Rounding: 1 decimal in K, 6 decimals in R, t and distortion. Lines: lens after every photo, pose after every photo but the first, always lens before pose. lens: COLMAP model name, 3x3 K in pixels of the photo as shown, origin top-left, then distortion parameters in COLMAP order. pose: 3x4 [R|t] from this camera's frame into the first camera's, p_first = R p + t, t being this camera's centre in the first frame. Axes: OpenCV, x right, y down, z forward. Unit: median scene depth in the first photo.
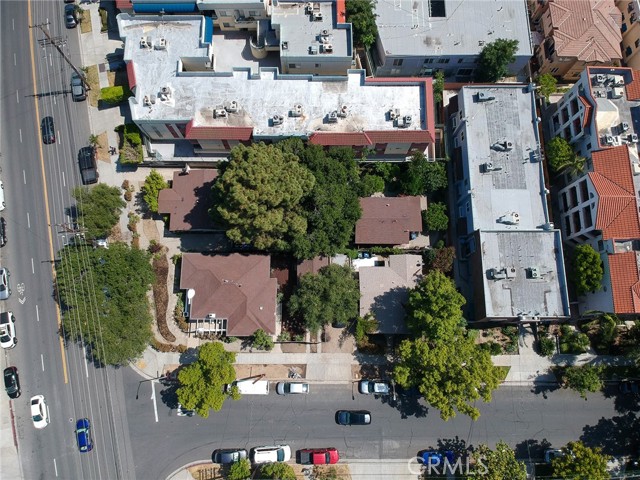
lens RADIAL K [[465.2, 0, 320.0], [0, 465.2, 240.0], [0, 0, 1]] dist [0.094048, -0.166245]
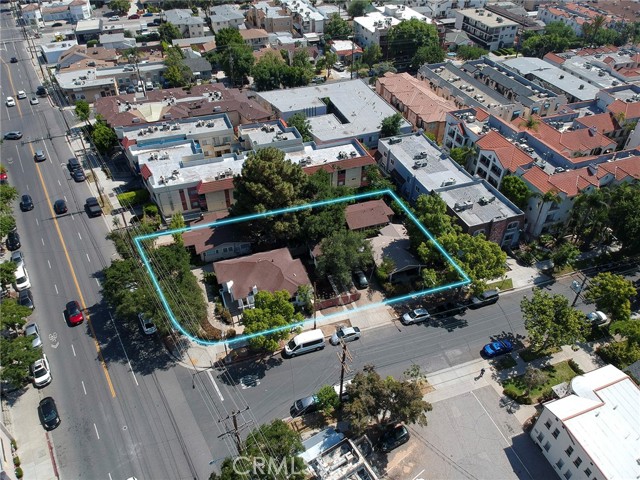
lens RADIAL K [[465.2, 0, 320.0], [0, 465.2, 240.0], [0, 0, 1]] dist [0.094048, -0.166245]
pose [[0.944723, -0.209855, 0.251911, -0.322672], [0.319883, 0.758491, -0.567773, 0.718285], [-0.071922, 0.616970, 0.783693, 0.056011]]
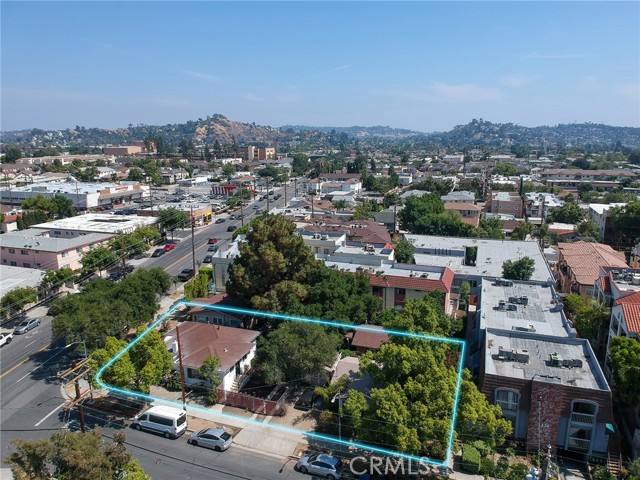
lens RADIAL K [[465.2, 0, 320.0], [0, 465.2, 240.0], [0, 0, 1]] dist [0.094048, -0.166245]
pose [[0.941707, 0.066022, -0.329893, 0.313490], [-0.325639, 0.425276, -0.844452, 0.729823], [0.084543, 0.902652, 0.421985, 0.432138]]
